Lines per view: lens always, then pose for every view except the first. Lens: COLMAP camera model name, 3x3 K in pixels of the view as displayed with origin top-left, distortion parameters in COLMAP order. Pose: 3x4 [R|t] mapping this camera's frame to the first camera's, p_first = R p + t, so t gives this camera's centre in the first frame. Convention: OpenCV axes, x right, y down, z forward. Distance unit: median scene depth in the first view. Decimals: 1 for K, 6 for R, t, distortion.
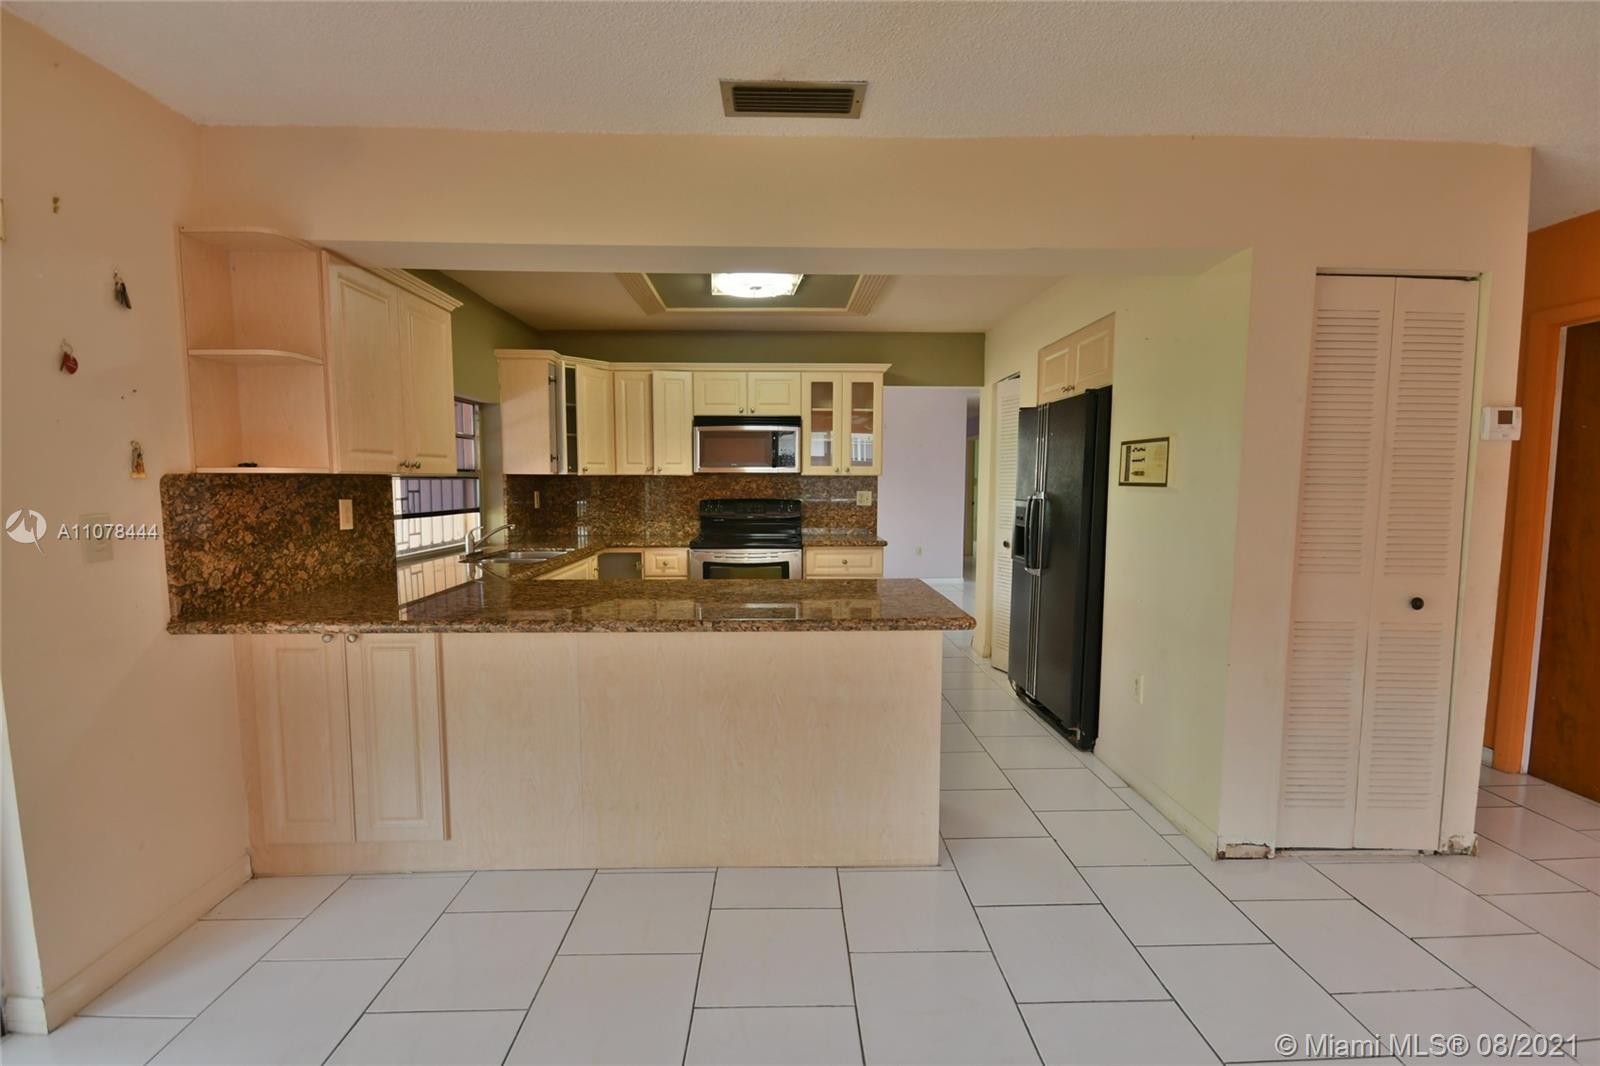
lens RADIAL K [[705.4, 0, 798.2], [0, 705.4, 541.3], [0, 0, 1]] dist [-0.003247, -0.000545]
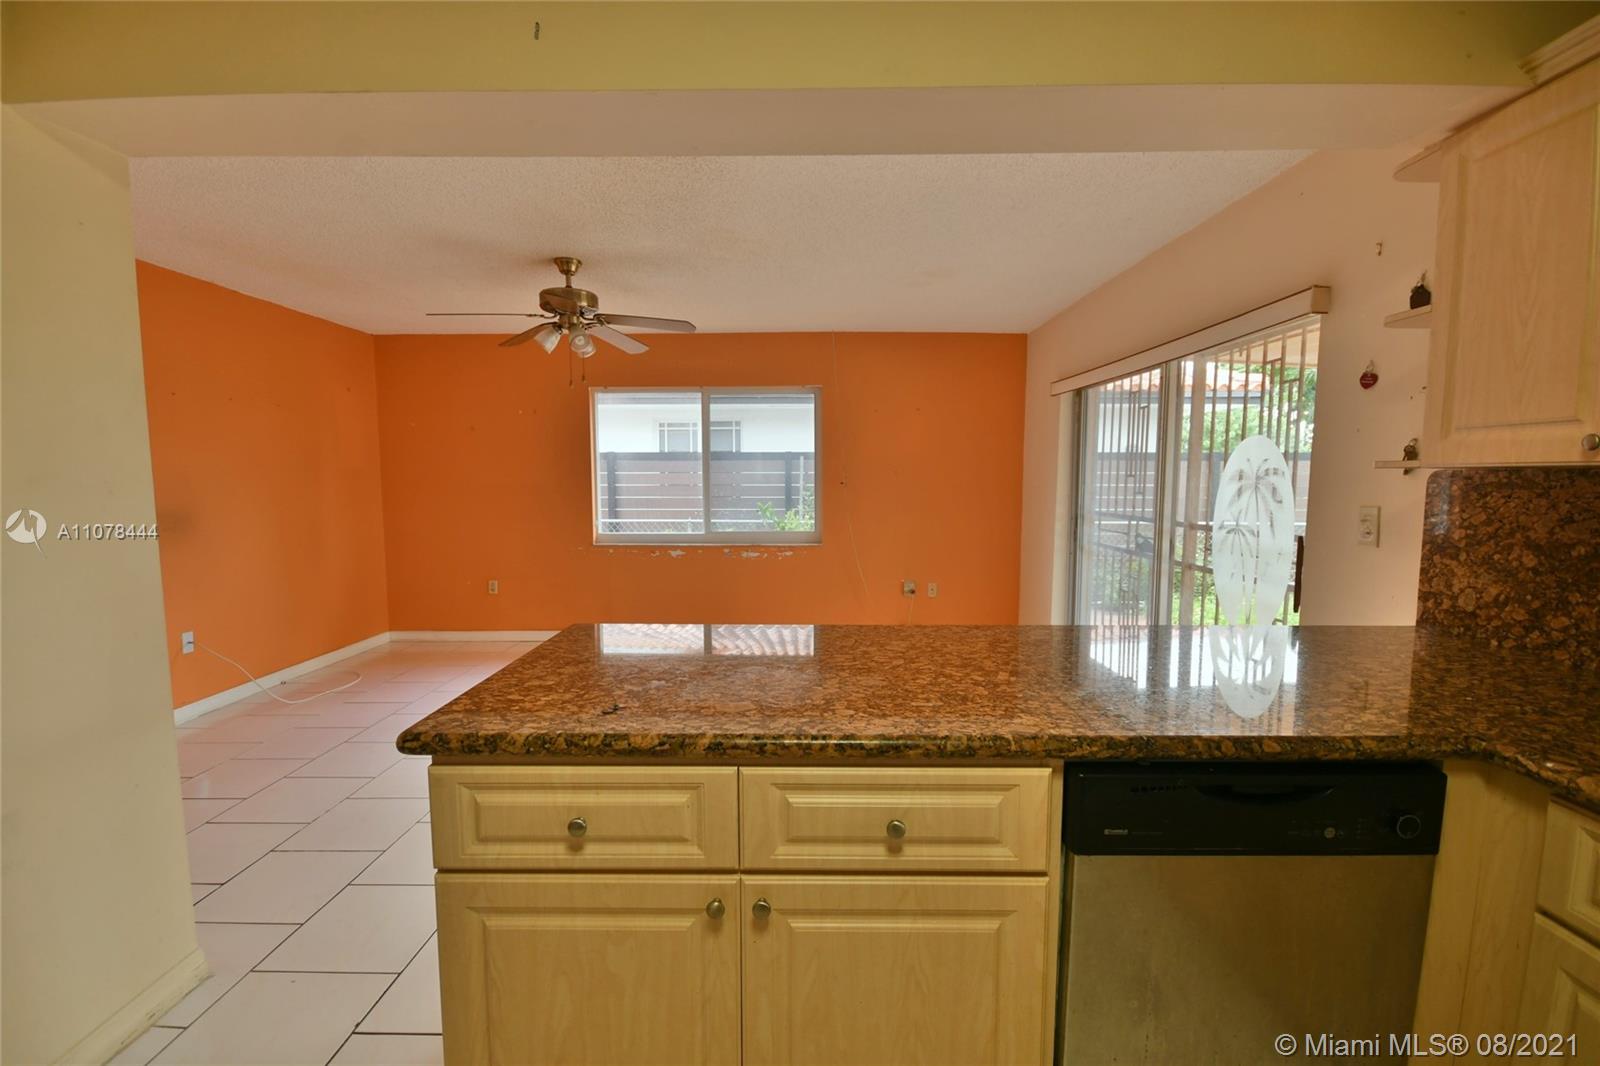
lens RADIAL K [[700.6, 0, 798.4], [0, 700.6, 540.7], [0, 0, 1]] dist [0.015247, -0.016167]
pose [[-0.999413, -0.004140, 0.034014, -0.065343], [0.001987, 0.983997, 0.178174, -0.132365], [-0.034207, 0.178137, -0.983411, 1.514153]]
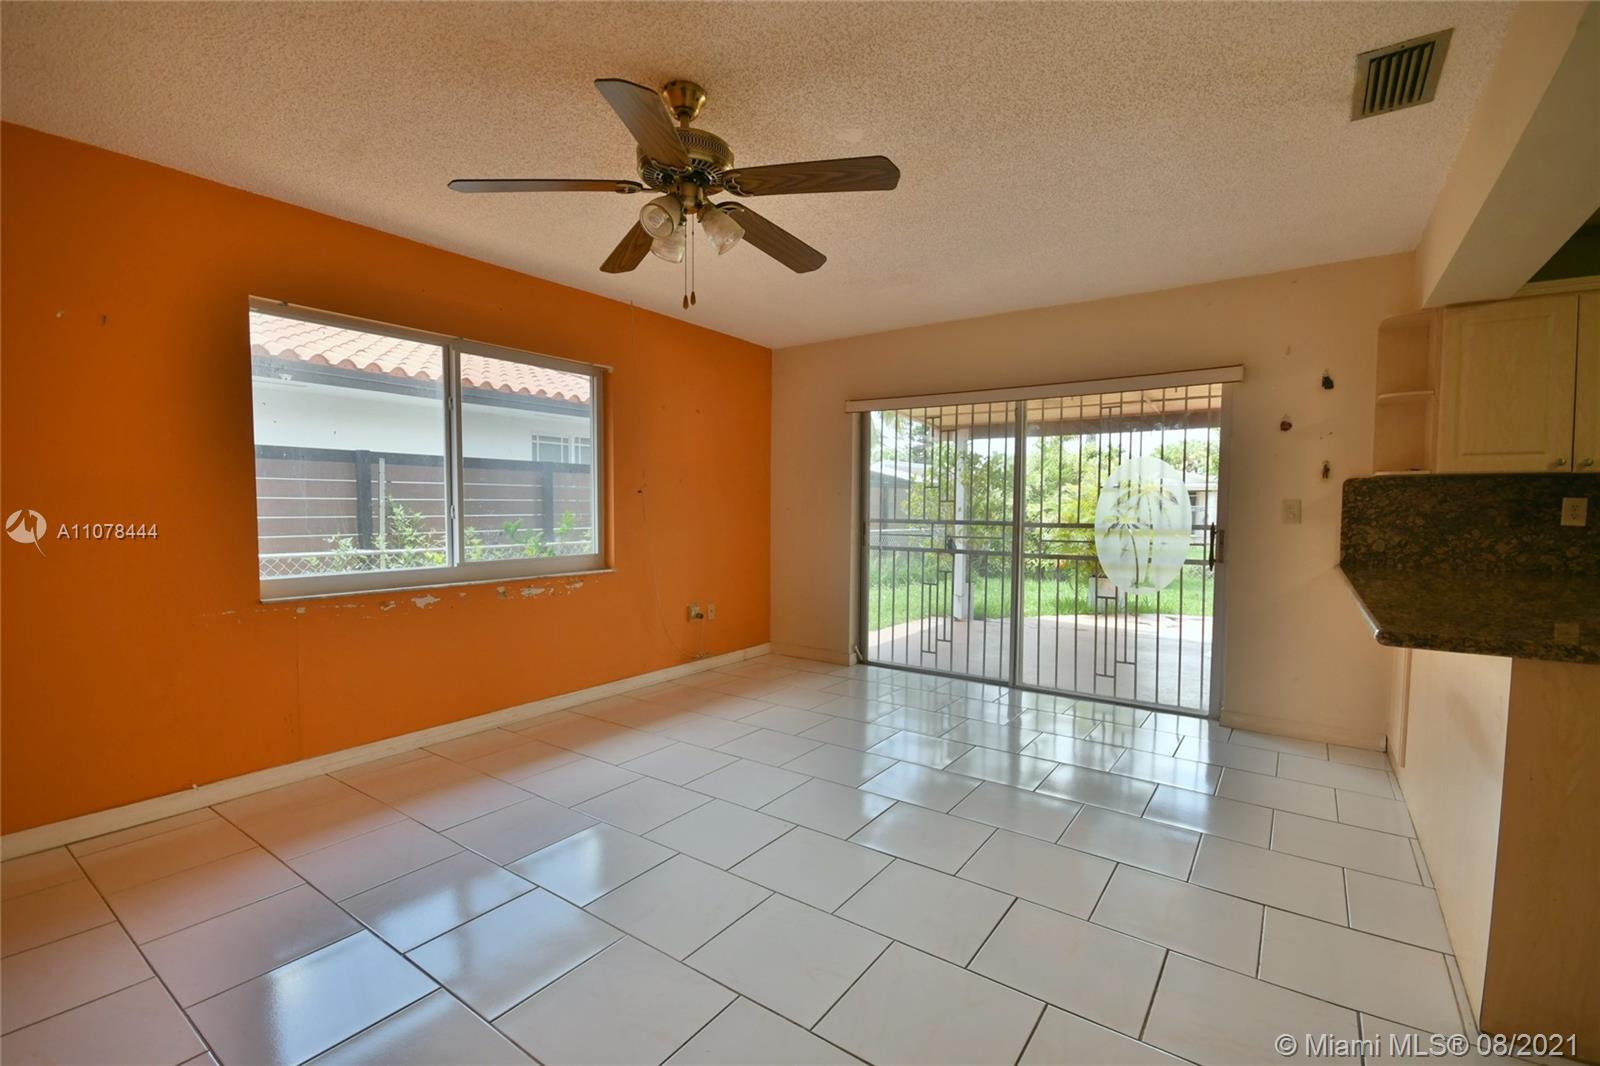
lens RADIAL K [[700.6, 0, 798.4], [0, 700.6, 540.7], [0, 0, 1]] dist [0.015247, -0.016167]
pose [[-0.599986, 0.034056, -0.799285, 0.989689], [-0.076744, 0.992036, 0.099876, -0.010366], [0.796321, 0.121265, -0.592595, 0.747996]]
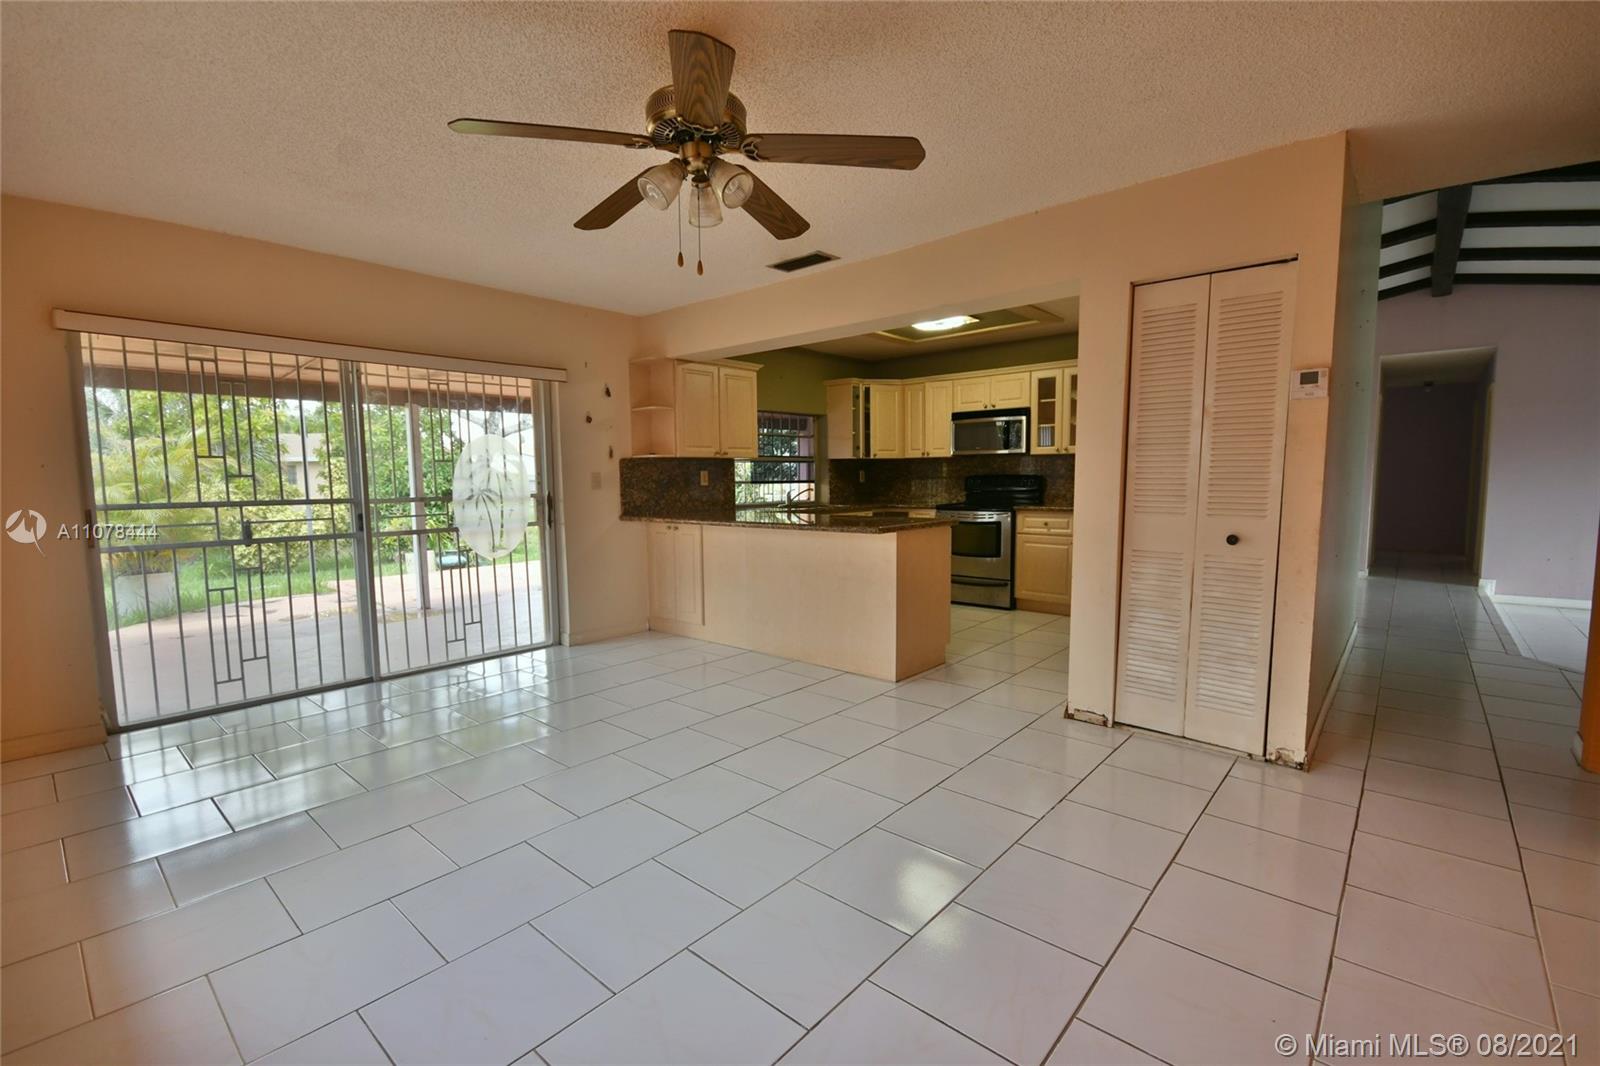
lens RADIAL K [[700.6, 0, 798.4], [0, 700.6, 540.7], [0, 0, 1]] dist [0.015247, -0.016167]
pose [[0.734461, 0.052426, -0.676623, 1.038355], [-0.046767, 0.998551, 0.026606, 0.083797], [0.677038, 0.012103, 0.735849, -0.351106]]
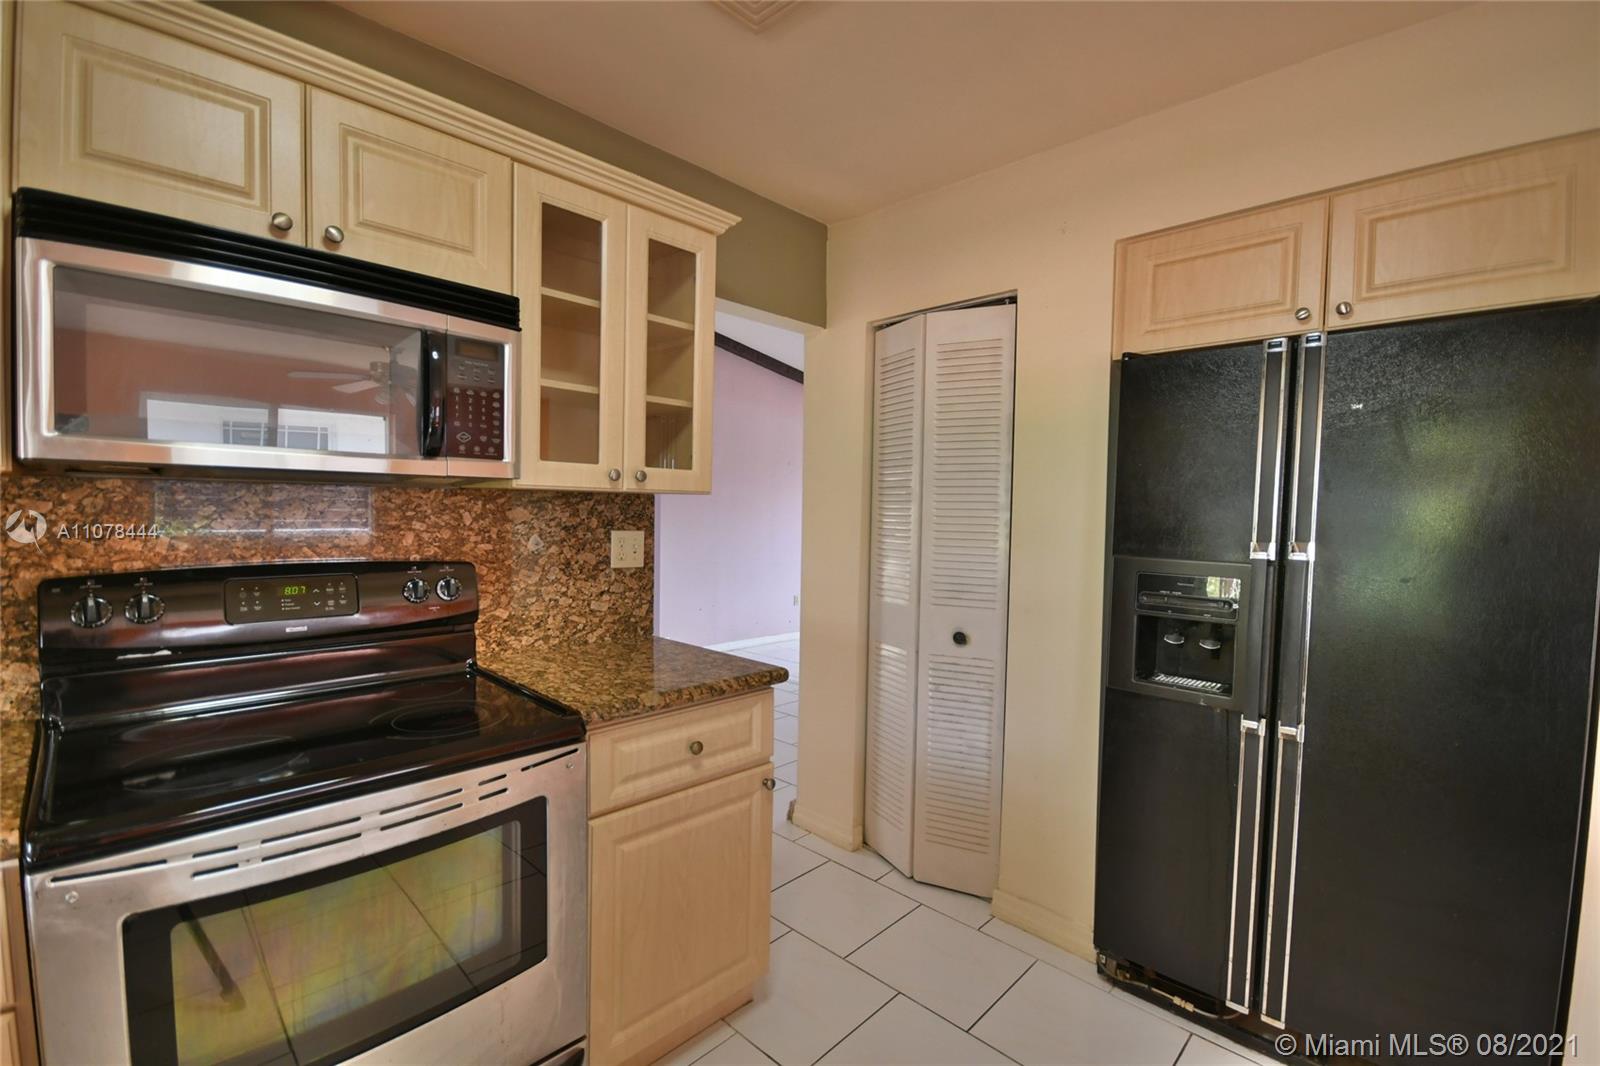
lens RADIAL K [[705.4, 0, 798.2], [0, 705.4, 541.3], [0, 0, 1]] dist [-0.003247, -0.000545]
pose [[0.714520, -0.022780, 0.699244, -0.238111], [0.043465, 0.998984, -0.011869, -0.112768], [-0.698263, 0.038873, 0.714785, 1.288616]]
